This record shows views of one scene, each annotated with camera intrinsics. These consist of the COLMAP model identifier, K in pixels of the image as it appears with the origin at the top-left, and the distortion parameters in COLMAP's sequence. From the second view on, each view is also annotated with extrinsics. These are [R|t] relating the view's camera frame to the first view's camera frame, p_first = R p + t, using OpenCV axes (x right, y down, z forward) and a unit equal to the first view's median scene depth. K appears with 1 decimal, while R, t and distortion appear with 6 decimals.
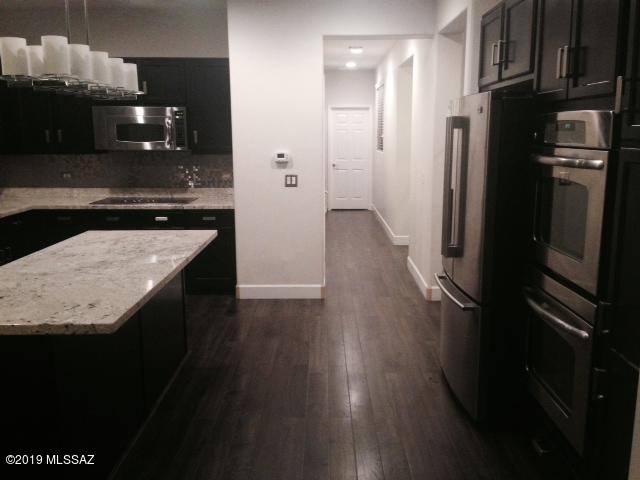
lens RADIAL K [[581.9, 0, 322.6], [0, 581.9, 239.7], [0, 0, 1]] dist [0.037338, 0.000000]
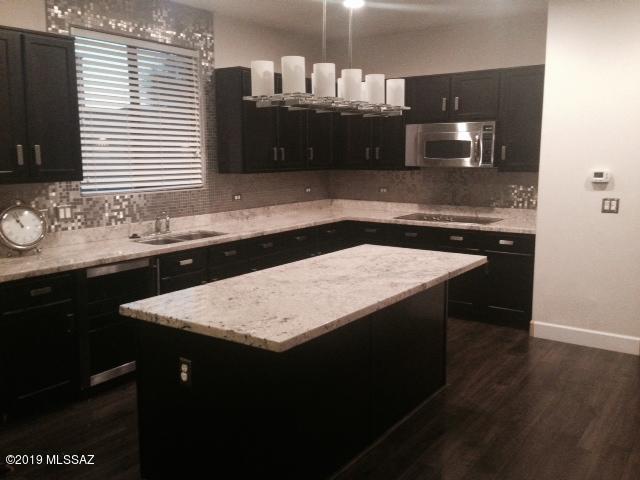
lens RADIAL K [[581.9, 0, 313.9], [0, 581.9, 234.5], [0, 0, 1]] dist [0.037338, 0.000000]
pose [[0.809793, 0.080748, -0.581133, 0.092093], [-0.101841, 0.994794, -0.003688, -0.014985], [0.577810, 0.062170, 0.813800, 0.086565]]
